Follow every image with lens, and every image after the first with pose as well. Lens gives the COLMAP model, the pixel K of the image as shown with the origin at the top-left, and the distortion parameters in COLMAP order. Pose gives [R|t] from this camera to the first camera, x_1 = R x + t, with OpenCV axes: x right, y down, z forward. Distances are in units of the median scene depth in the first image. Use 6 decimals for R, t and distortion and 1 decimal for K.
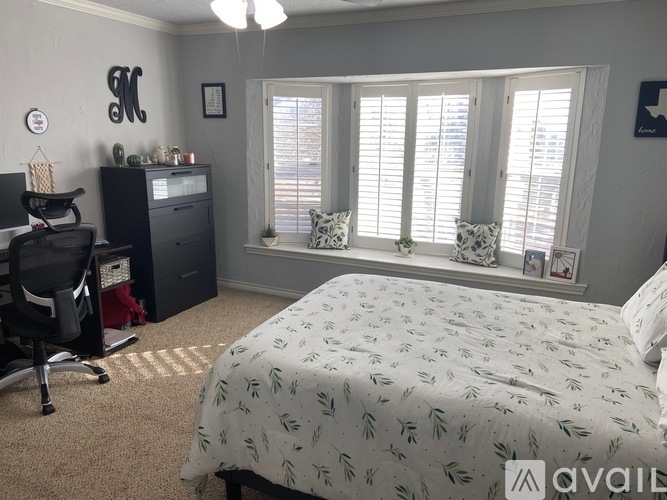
lens RADIAL K [[503.7, 0, 332.7], [0, 503.7, 251.7], [0, 0, 1]] dist [-0.008184, -0.012755]
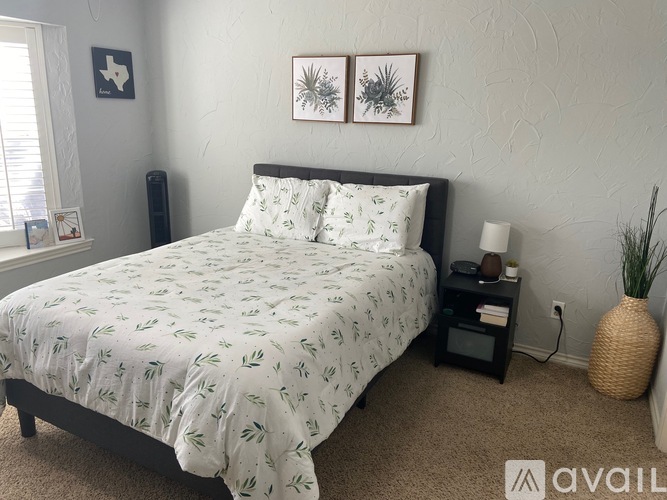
lens RADIAL K [[503.7, 0, 332.8], [0, 503.7, 249.8], [0, 0, 1]] dist [-0.008184, -0.012755]
pose [[0.013499, -0.275314, 0.961260, -0.758516], [0.192471, 0.944085, 0.267692, -0.142962], [-0.981210, 0.181401, 0.065734, 0.630531]]
